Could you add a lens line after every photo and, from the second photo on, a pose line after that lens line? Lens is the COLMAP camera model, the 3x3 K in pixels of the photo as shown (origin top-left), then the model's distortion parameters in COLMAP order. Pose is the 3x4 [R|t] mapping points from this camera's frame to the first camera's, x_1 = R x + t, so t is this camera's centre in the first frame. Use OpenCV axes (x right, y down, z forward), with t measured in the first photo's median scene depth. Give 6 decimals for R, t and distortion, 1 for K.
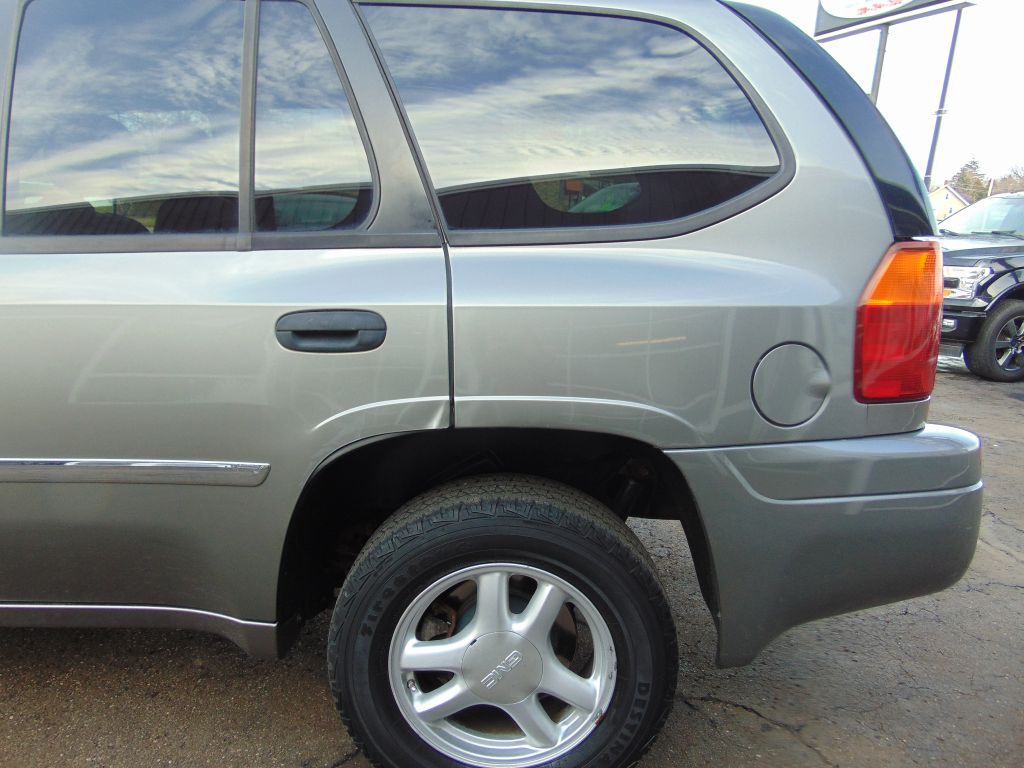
lens RADIAL K [[776.0, 0, 497.6], [0, 776.0, 382.5], [0, 0, 1]] dist [-0.028104, 0.099361]
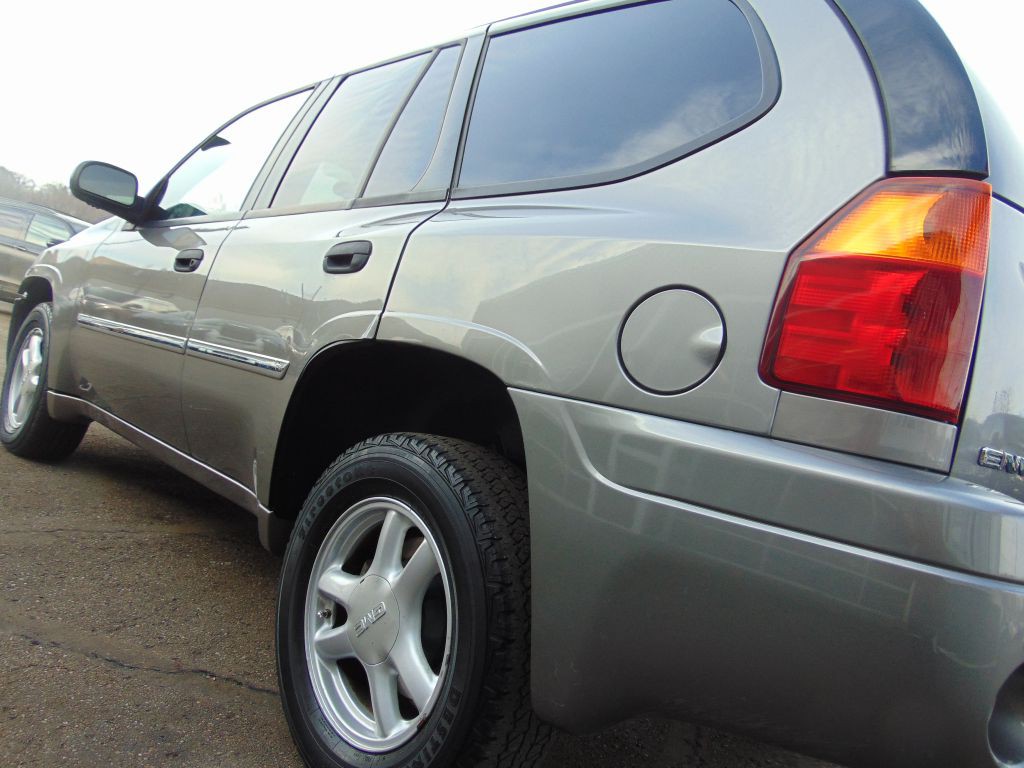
lens RADIAL K [[762.8, 0, 512.0], [0, 762.8, 384.0], [0, 0, 1]] dist [0.001910, 0.005139]
pose [[0.704595, 0.128645, -0.697851, 0.775004], [-0.338015, 0.925538, -0.170664, 0.217801], [0.623932, 0.356133, 0.695613, 0.383683]]
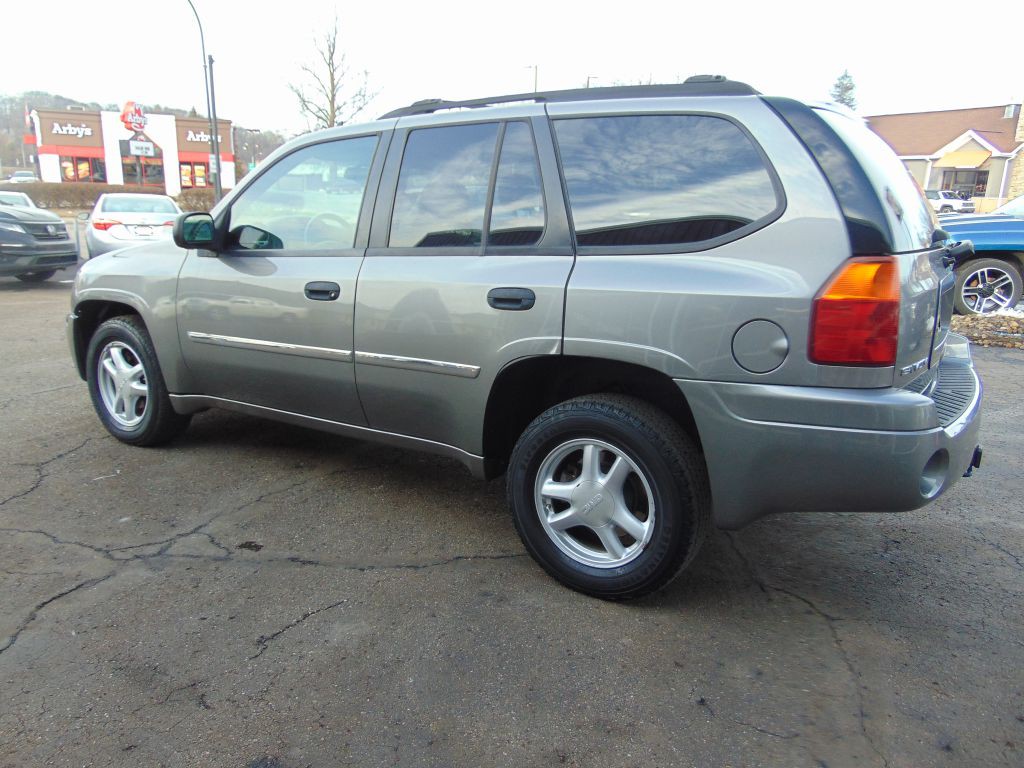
lens RADIAL K [[762.8, 0, 512.0], [0, 762.8, 384.0], [0, 0, 1]] dist [0.001910, 0.005139]
pose [[0.851897, 0.100501, -0.513975, 0.728652], [-0.103529, 0.994364, 0.022839, 0.092948], [0.513374, 0.033755, 0.857501, -0.564350]]
